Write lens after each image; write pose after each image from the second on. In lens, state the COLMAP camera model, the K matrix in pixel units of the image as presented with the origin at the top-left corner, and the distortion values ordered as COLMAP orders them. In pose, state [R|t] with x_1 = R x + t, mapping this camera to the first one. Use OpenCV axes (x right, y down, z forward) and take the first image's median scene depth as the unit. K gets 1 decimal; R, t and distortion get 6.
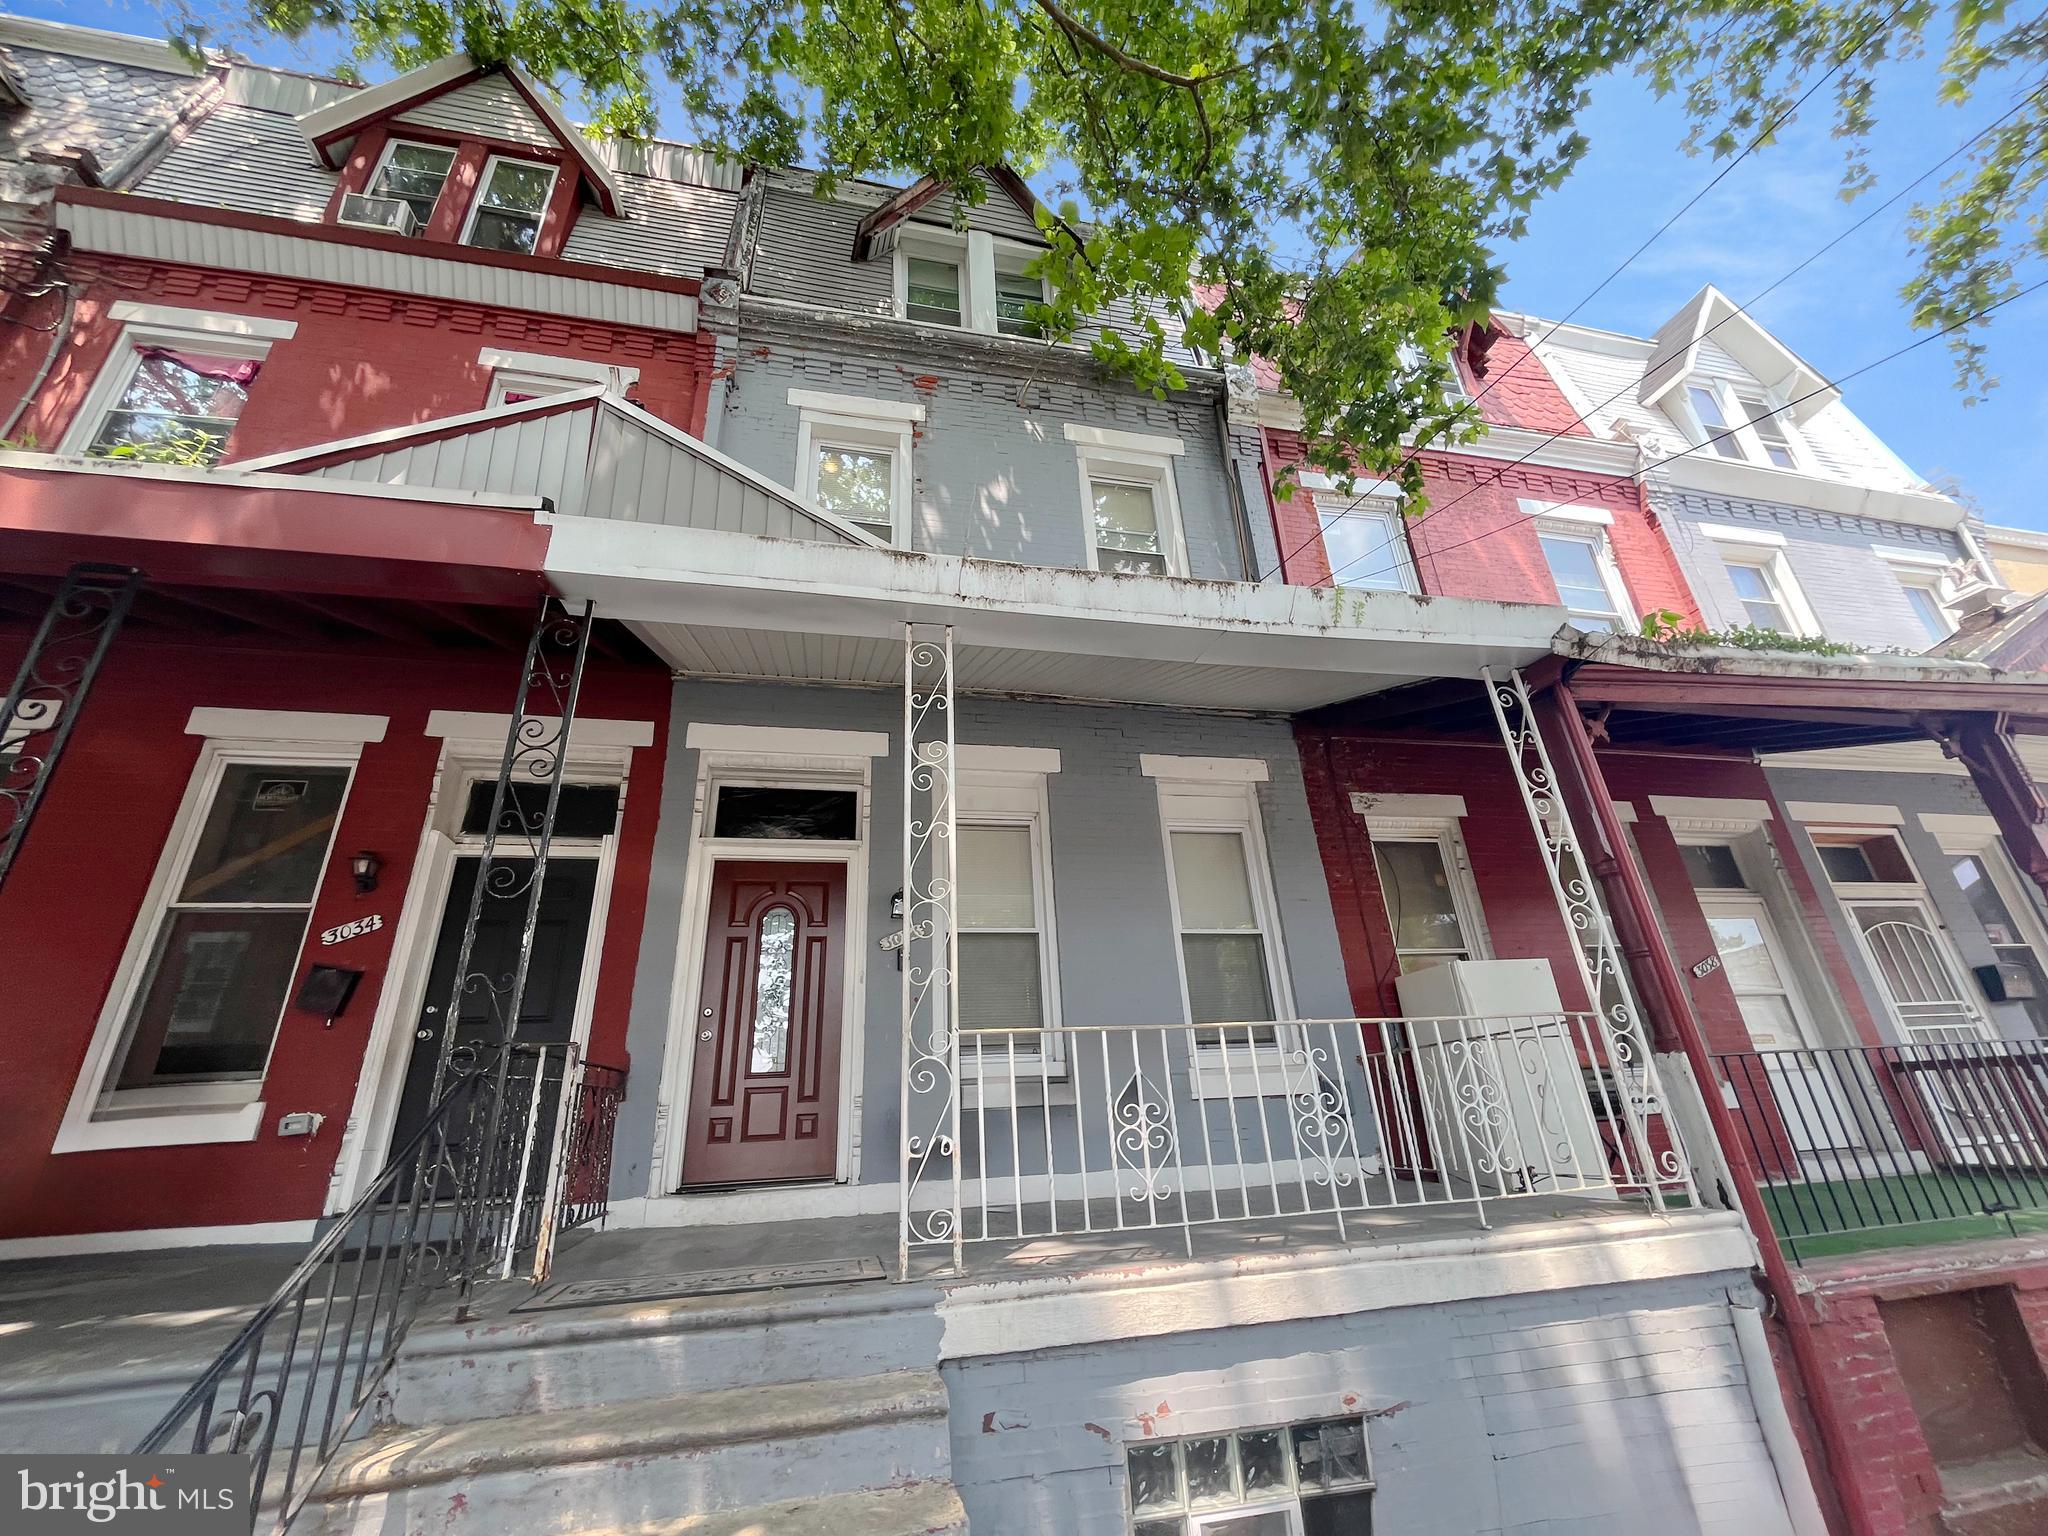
lens RADIAL K [[822.1, 0, 1028.7], [0, 822.1, 774.7], [0, 0, 1]] dist [-0.002695, -0.000475]
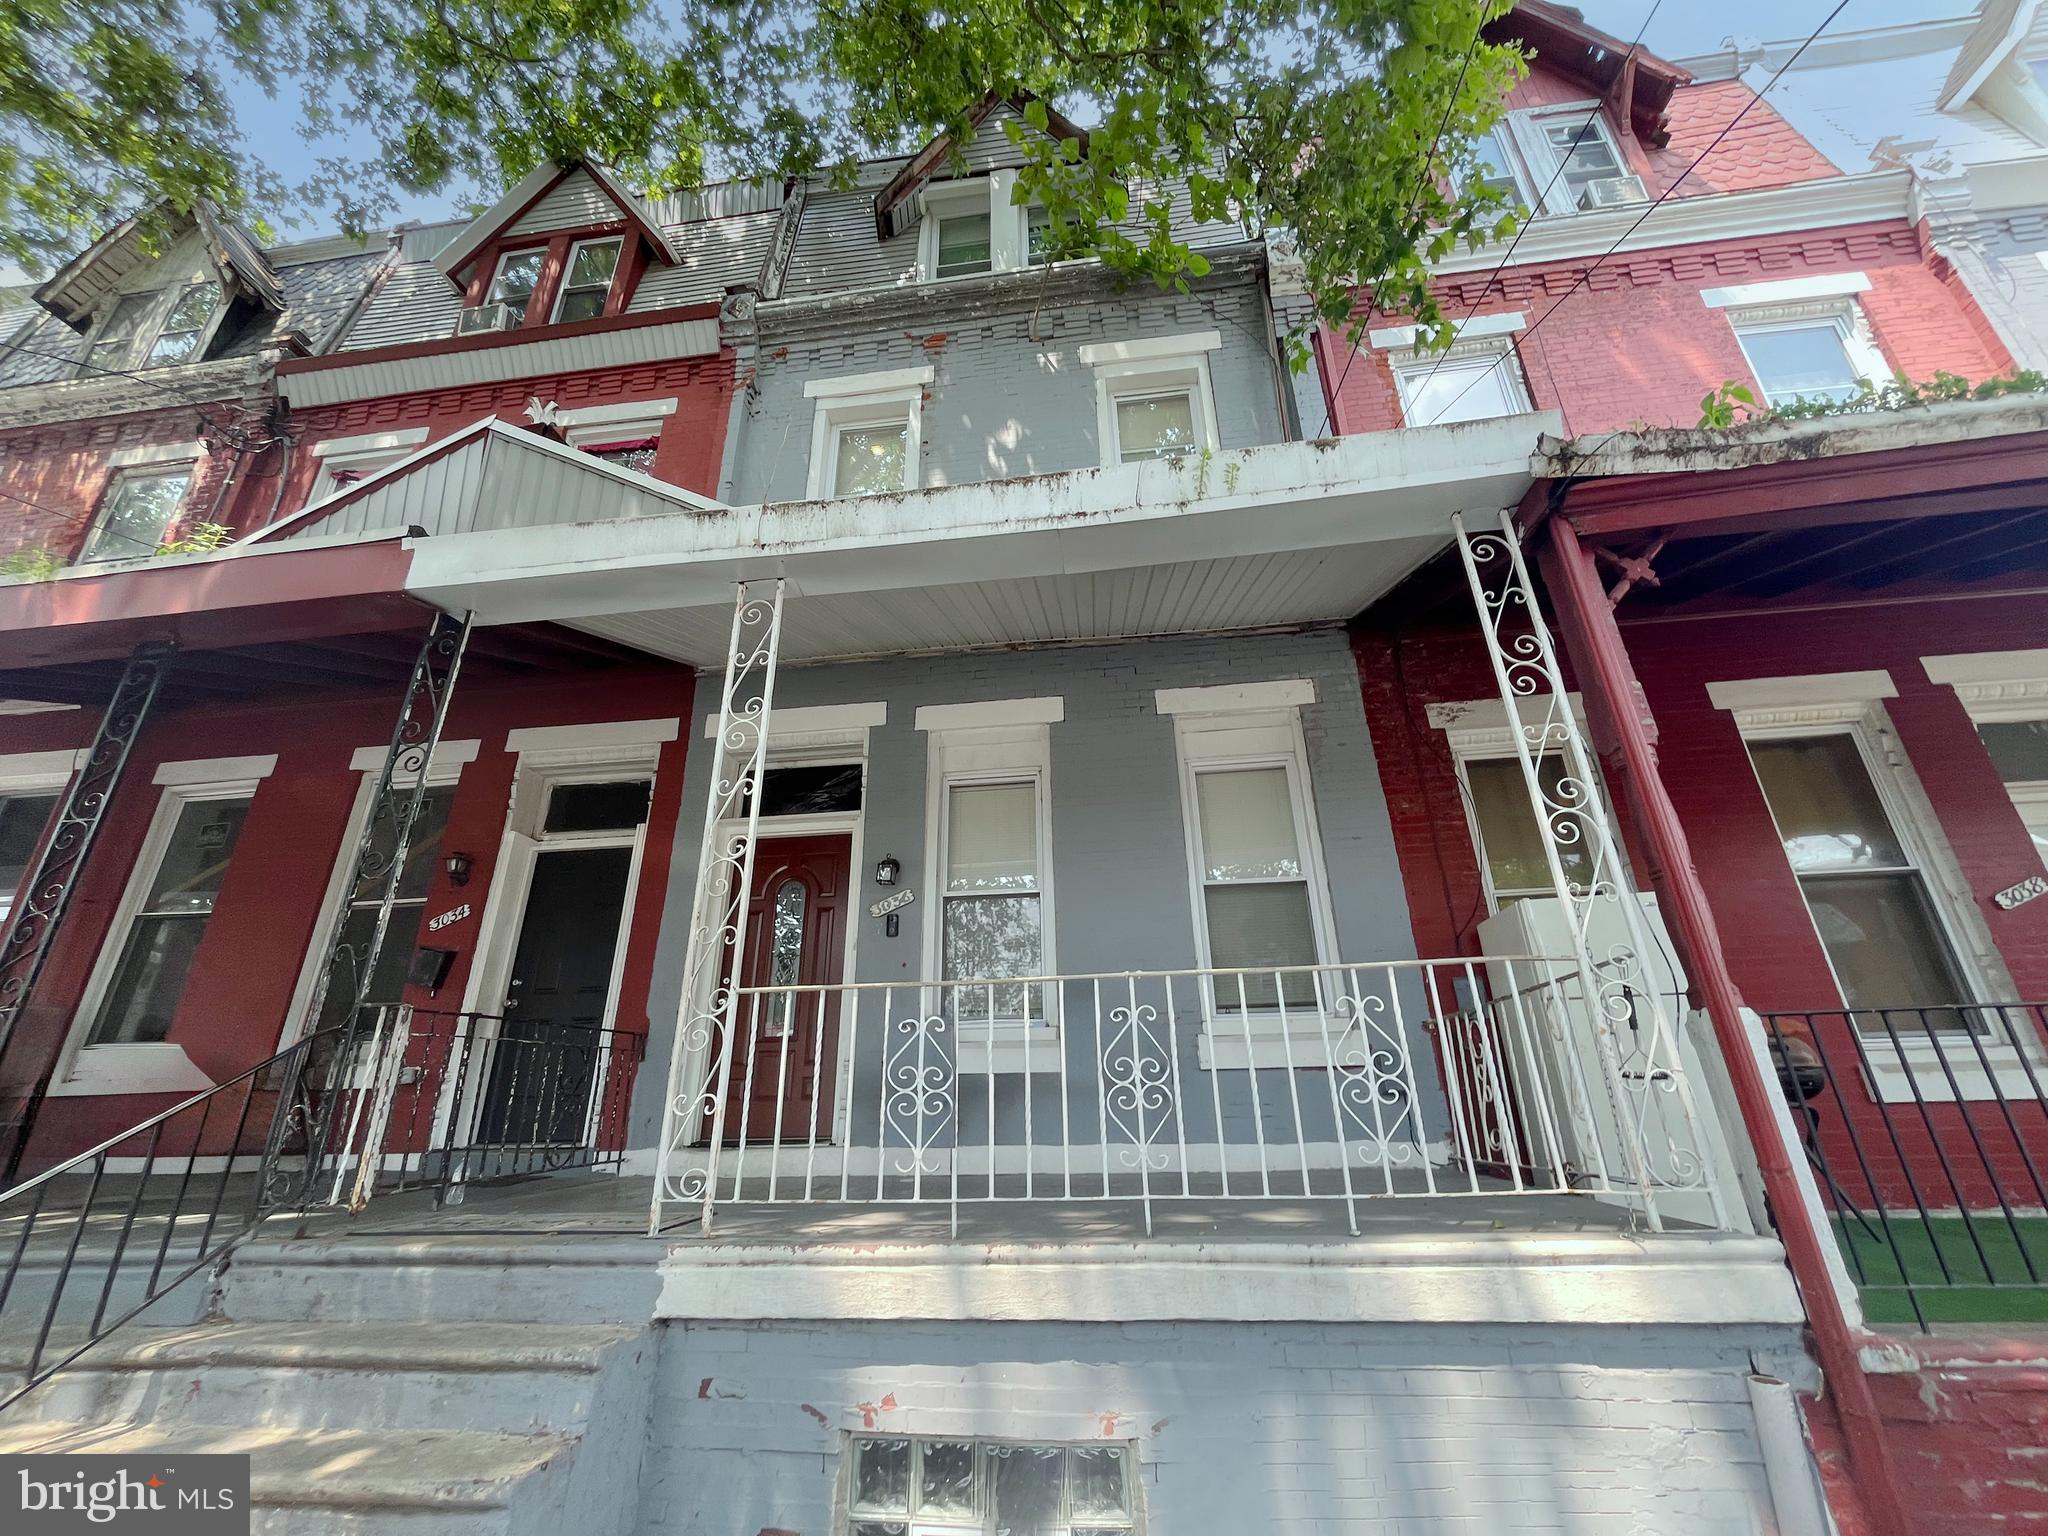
lens RADIAL K [[824.5, 0, 1028.1], [0, 824.5, 774.3], [0, 0, 1]] dist [-0.002112, -0.000731]
pose [[0.943363, -0.096675, -0.317363, 0.298762], [0.105693, 0.994335, 0.011279, 0.043996], [0.314475, -0.044183, 0.948237, 0.101519]]
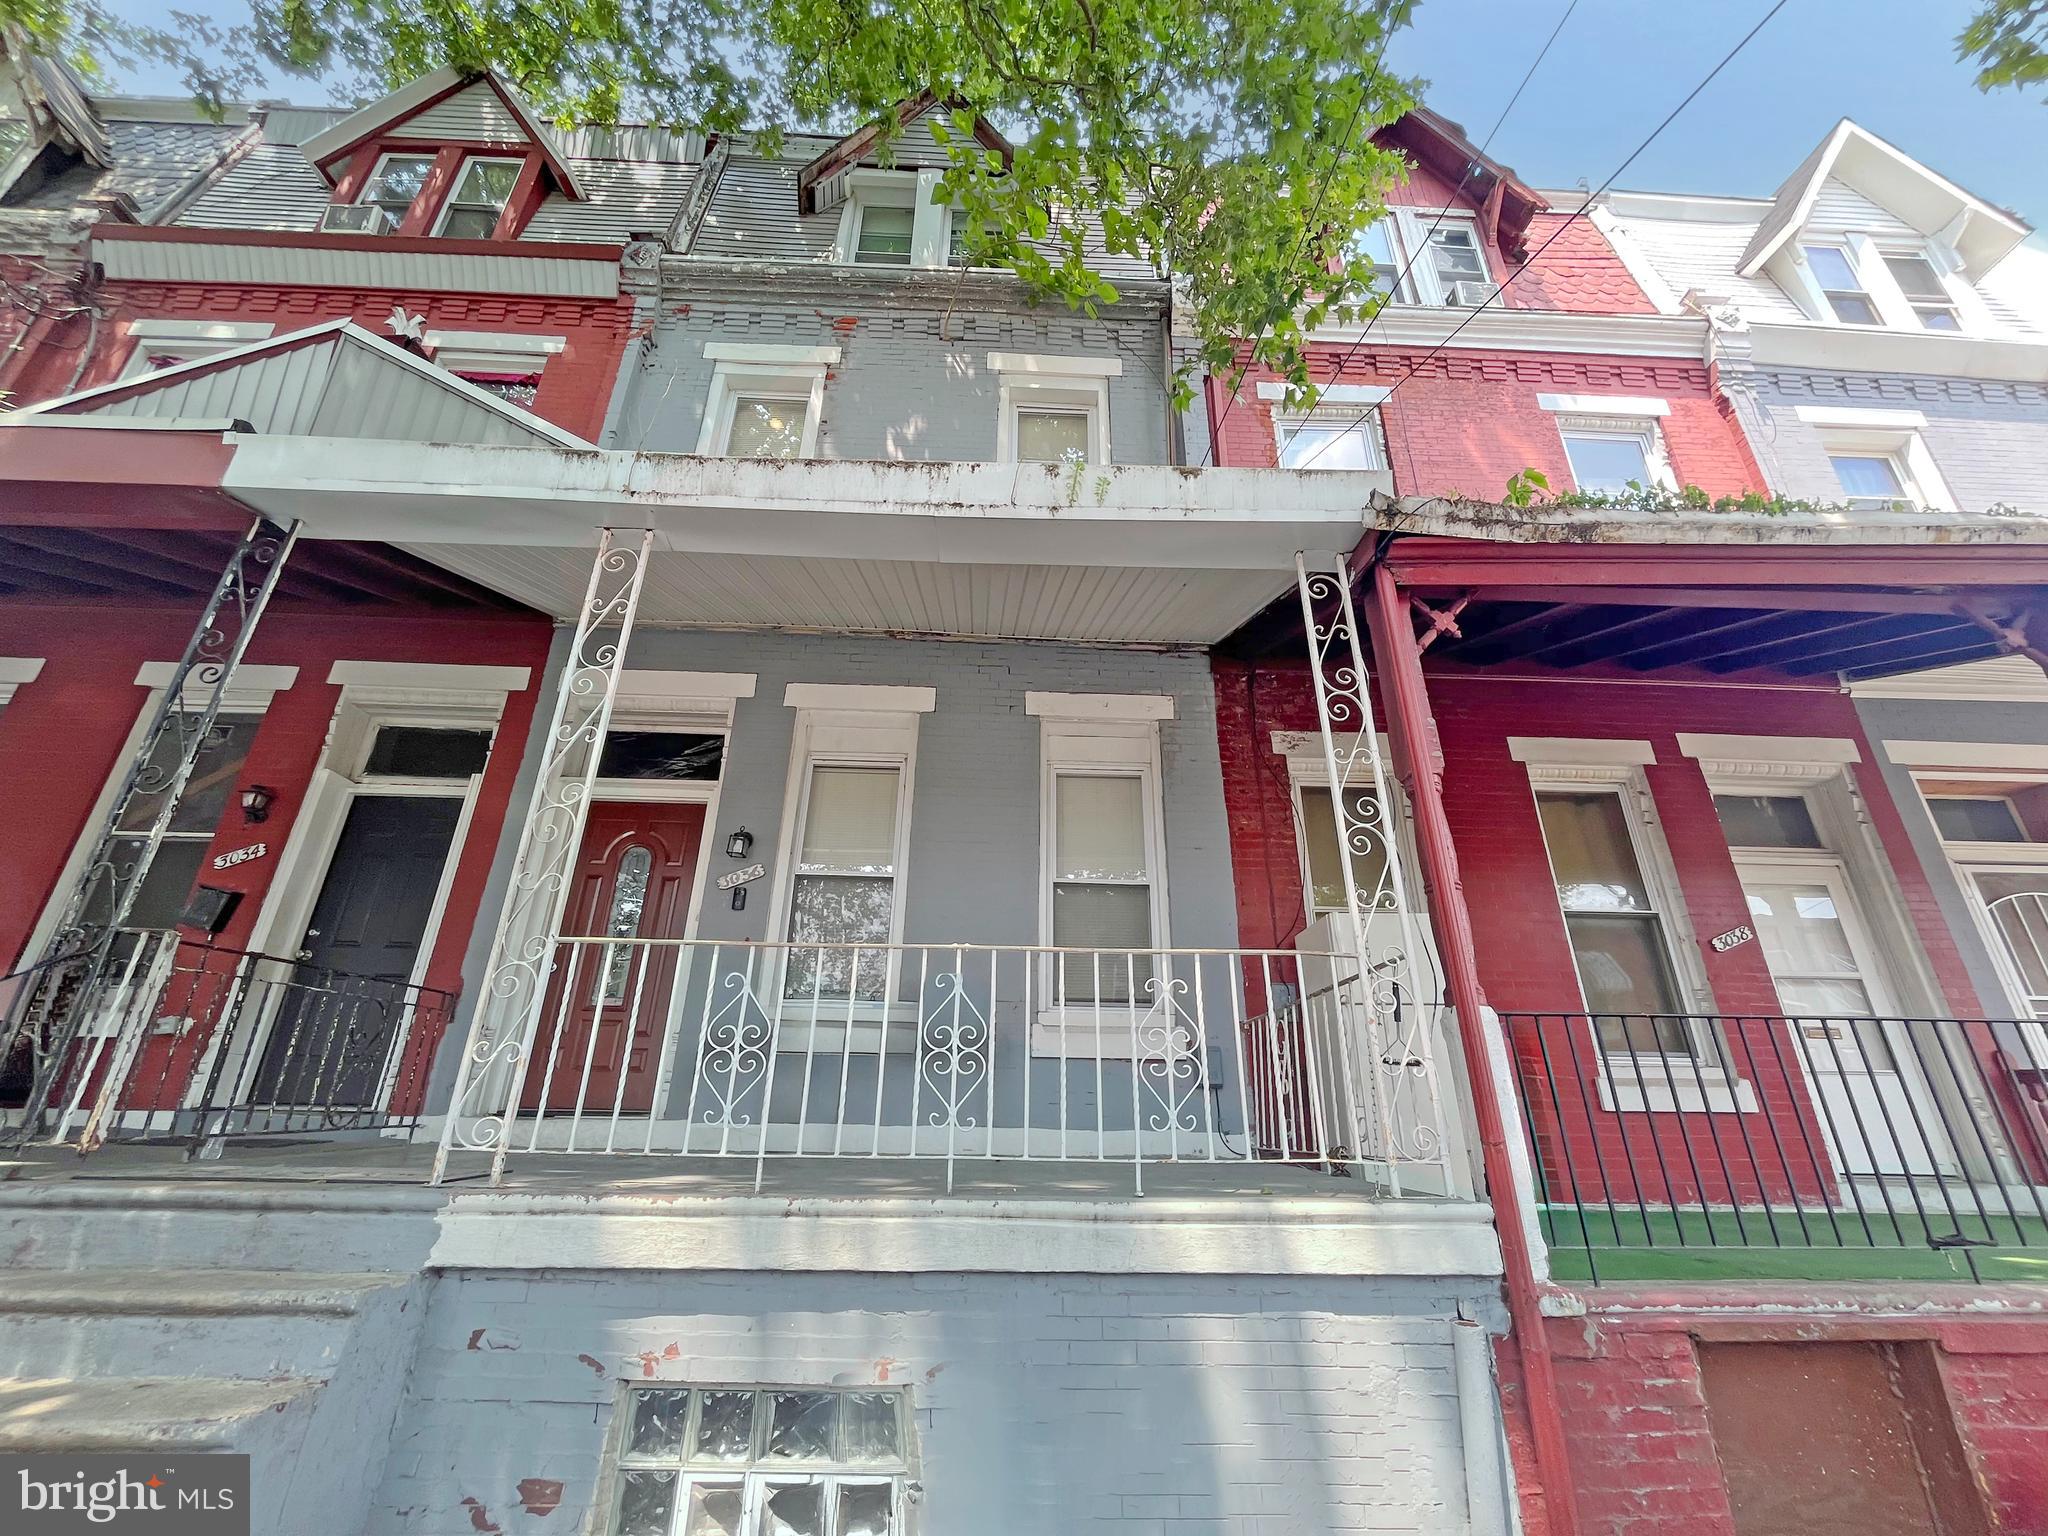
lens RADIAL K [[823.9, 0, 1027.4], [0, 823.9, 774.1], [0, 0, 1]] dist [-0.003846, -0.000301]
pose [[0.983234, -0.008793, -0.182138, 0.324063], [0.010766, 0.999894, 0.009848, 0.062536], [0.182032, -0.011643, 0.983224, 0.088158]]
